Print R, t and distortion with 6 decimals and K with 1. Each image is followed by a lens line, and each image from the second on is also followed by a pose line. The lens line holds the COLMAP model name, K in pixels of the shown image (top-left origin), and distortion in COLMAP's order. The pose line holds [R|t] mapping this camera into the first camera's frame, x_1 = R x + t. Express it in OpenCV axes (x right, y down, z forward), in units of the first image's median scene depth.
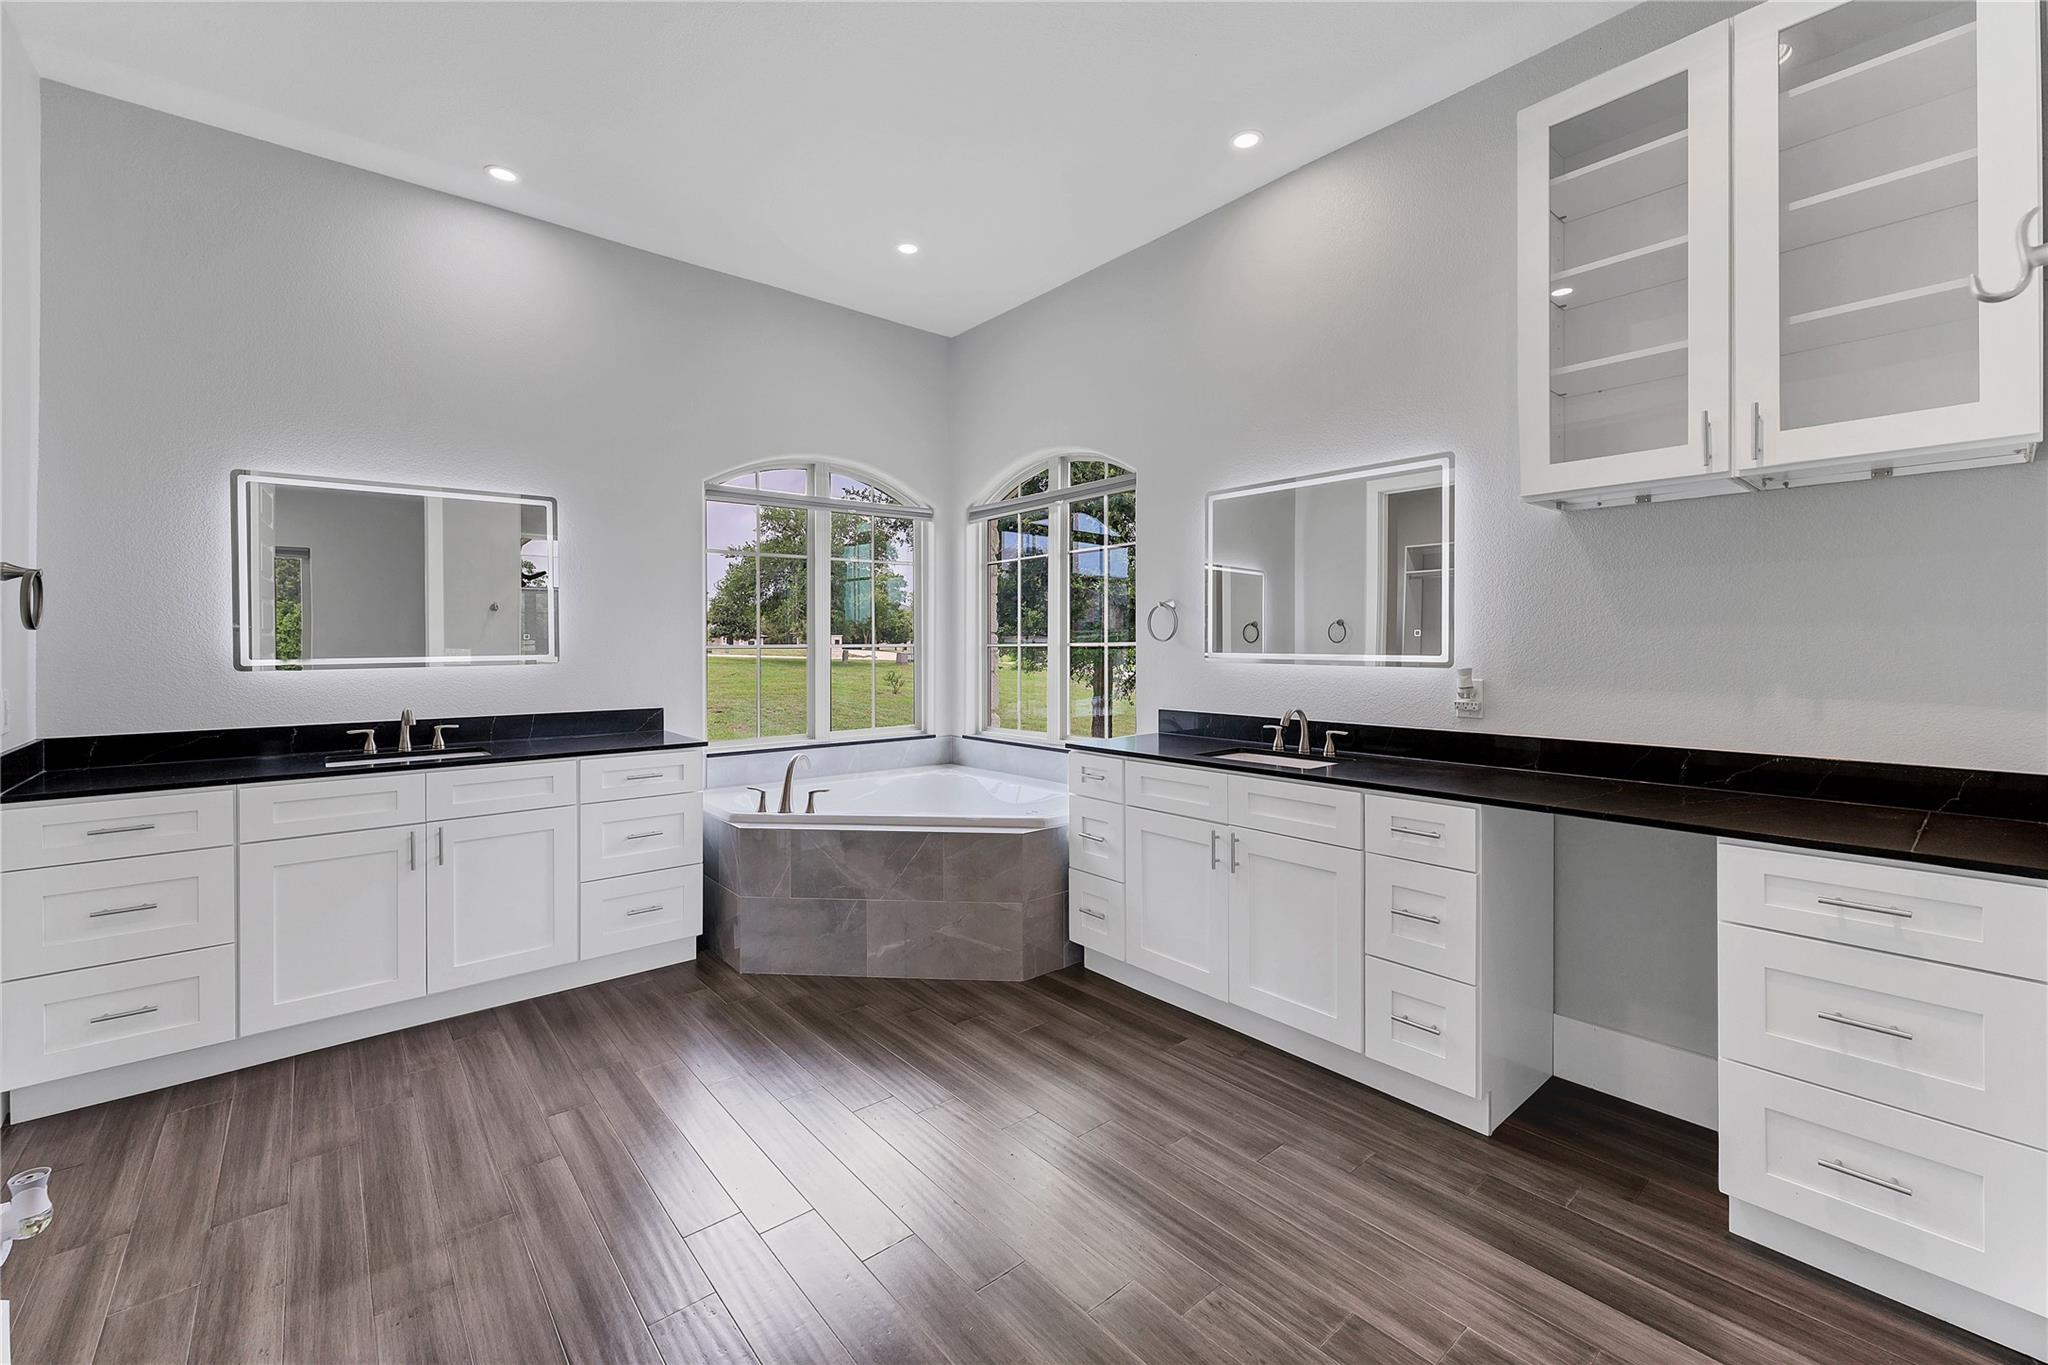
lens RADIAL K [[830.8, 0, 1018.5], [0, 830.8, 655.0], [0, 0, 1]] dist [0.002204, -0.000845]
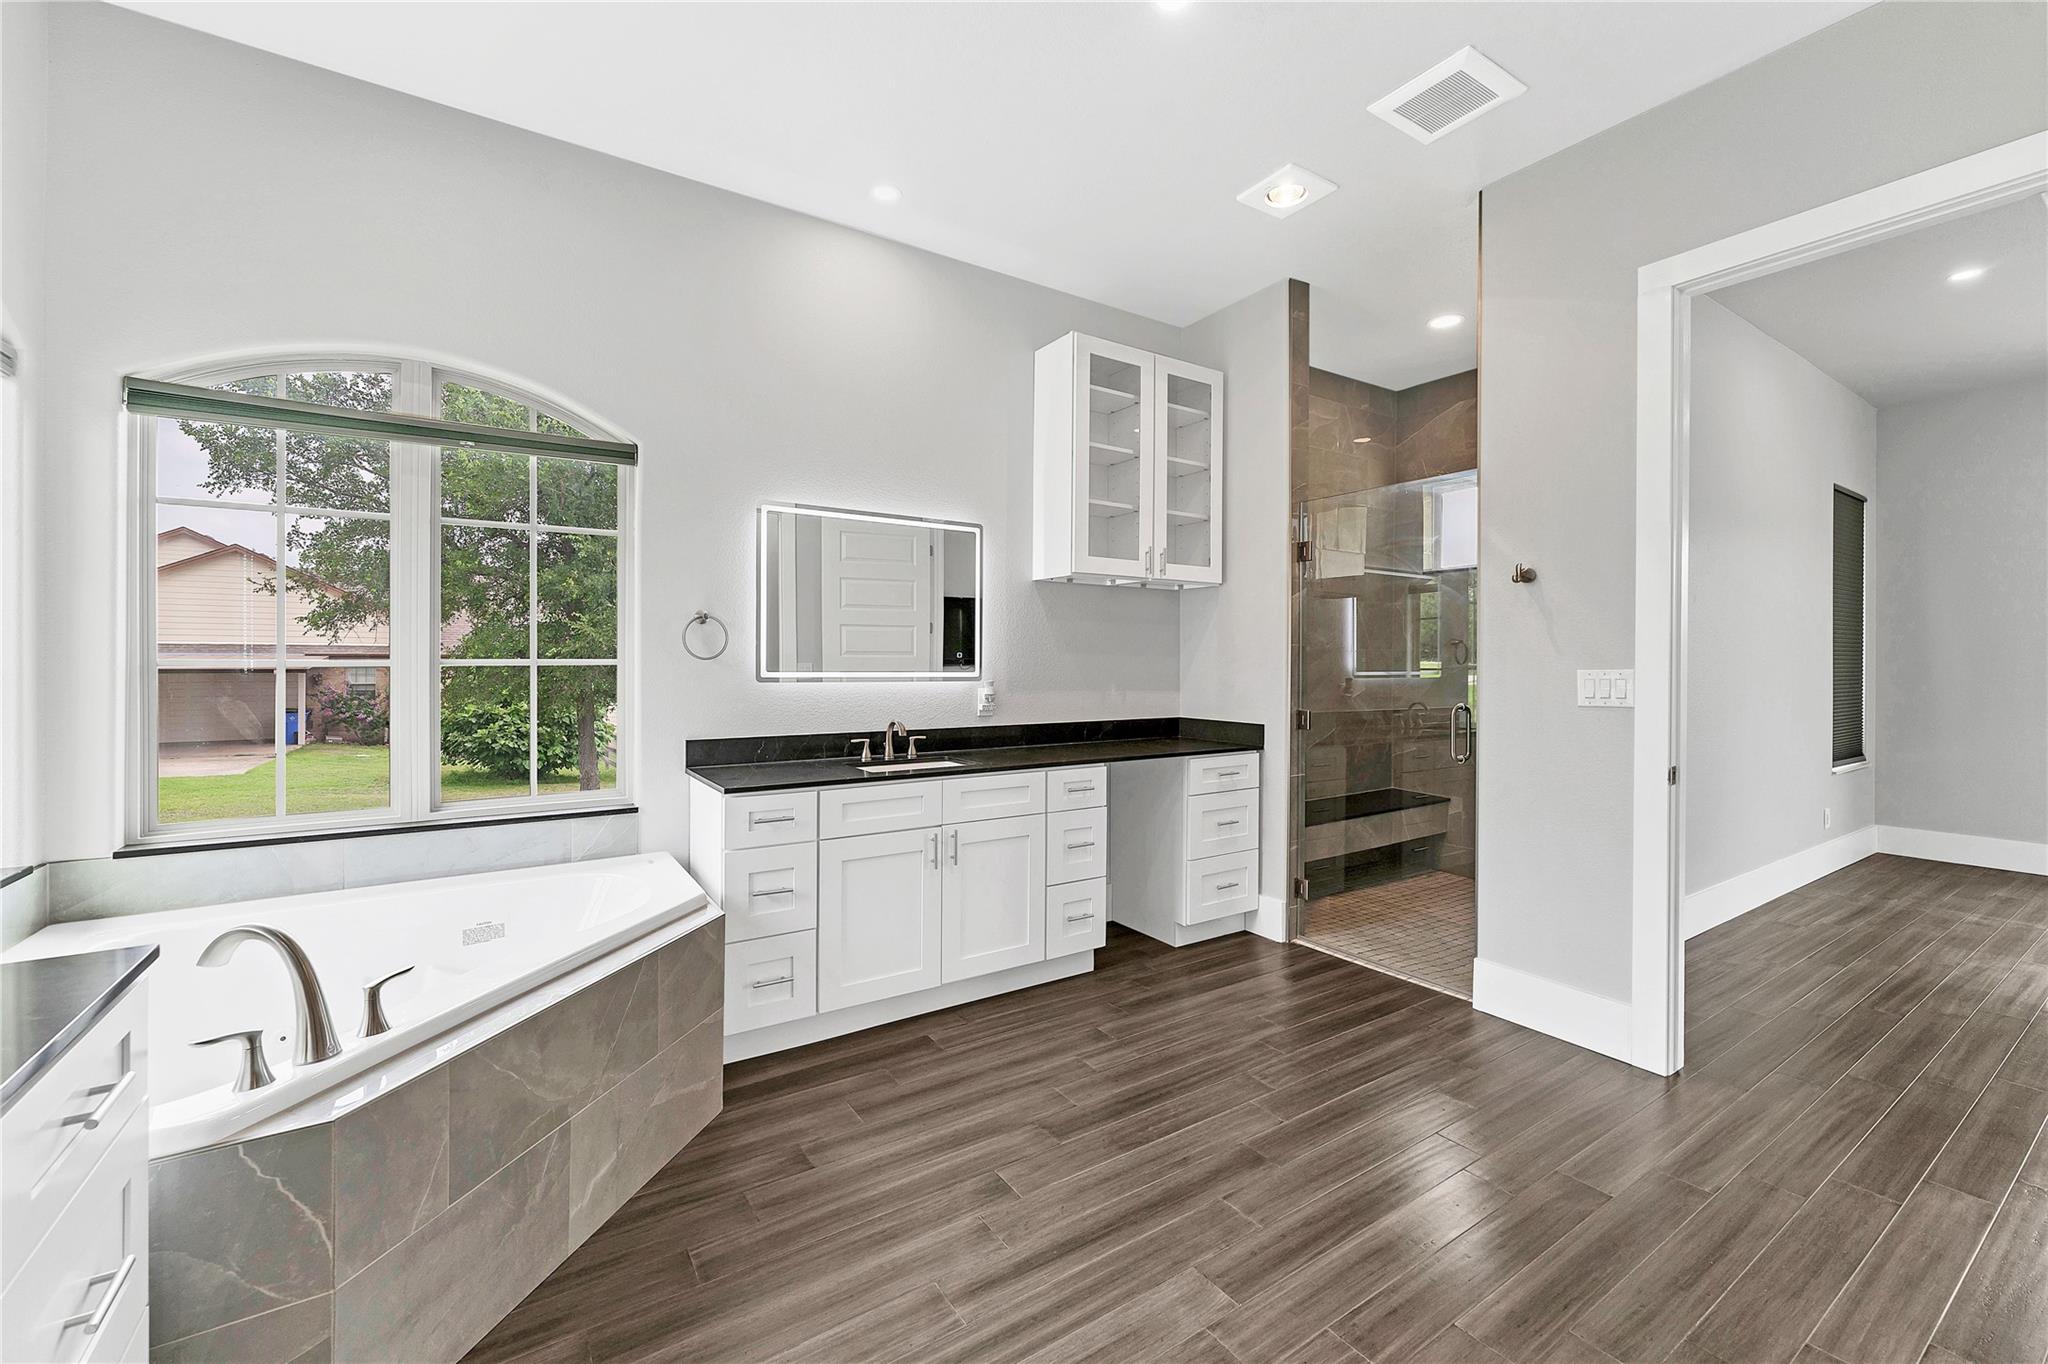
lens RADIAL K [[830.8, 0, 1027.8], [0, 830.8, 674.3], [0, 0, 1]] dist [0.002204, -0.000845]
pose [[0.119105, -0.010757, 0.992823, -0.842939], [0.008060, 0.999919, 0.009867, -0.008580], [-0.992849, 0.006827, 0.119182, 0.755985]]
